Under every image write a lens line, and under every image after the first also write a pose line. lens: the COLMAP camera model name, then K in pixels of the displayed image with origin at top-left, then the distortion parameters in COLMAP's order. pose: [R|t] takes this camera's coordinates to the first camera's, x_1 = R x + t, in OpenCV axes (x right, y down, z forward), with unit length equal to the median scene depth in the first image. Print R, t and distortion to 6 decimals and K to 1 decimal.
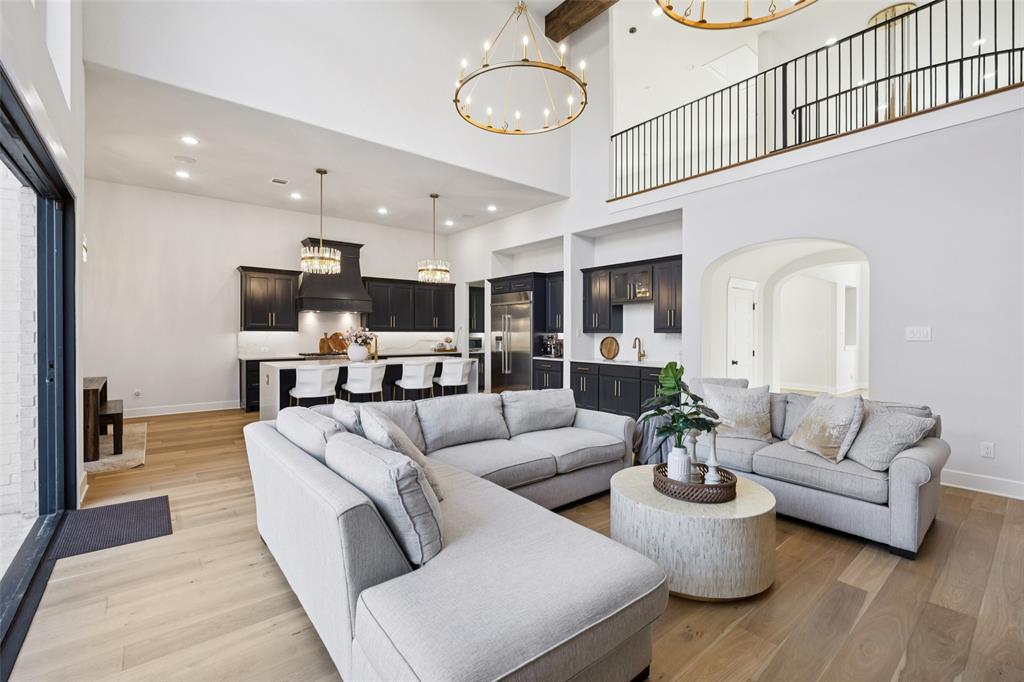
lens RADIAL K [[447.2, 0, 513.8], [0, 447.2, 334.8], [0, 0, 1]] dist [-0.000971, -0.000094]
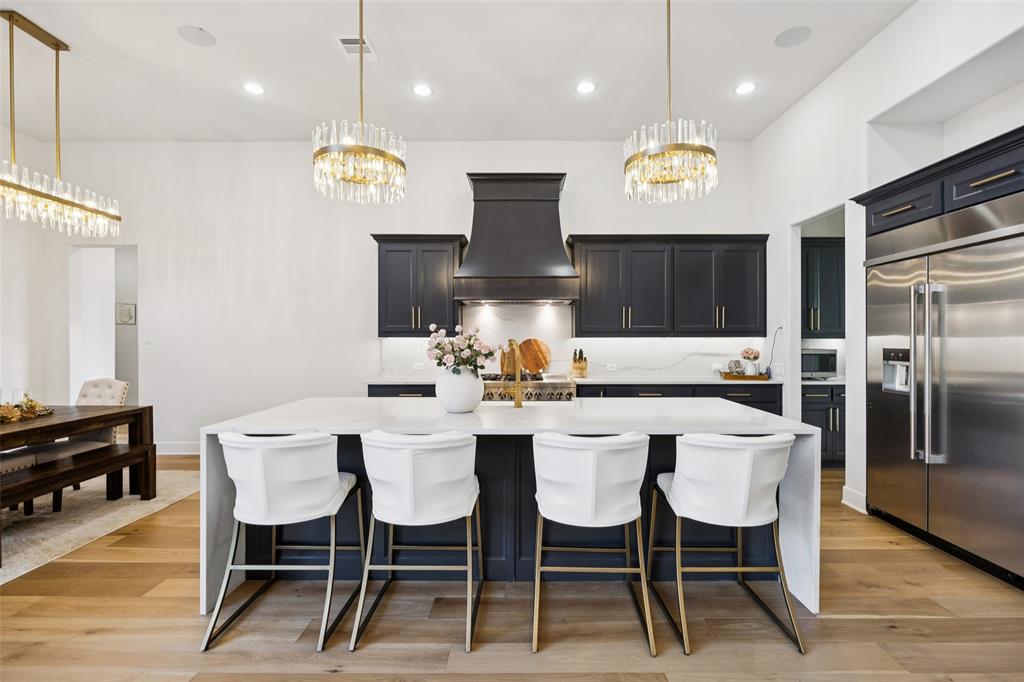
lens RADIAL K [[447.2, 0, 518.4], [0, 447.2, 337.8], [0, 0, 1]] dist [-0.000971, -0.000094]
pose [[0.769569, -0.003156, -0.638556, -0.035528], [-0.001340, 0.999978, -0.006558, -0.002450], [0.638562, 0.005903, 0.769548, 0.511490]]
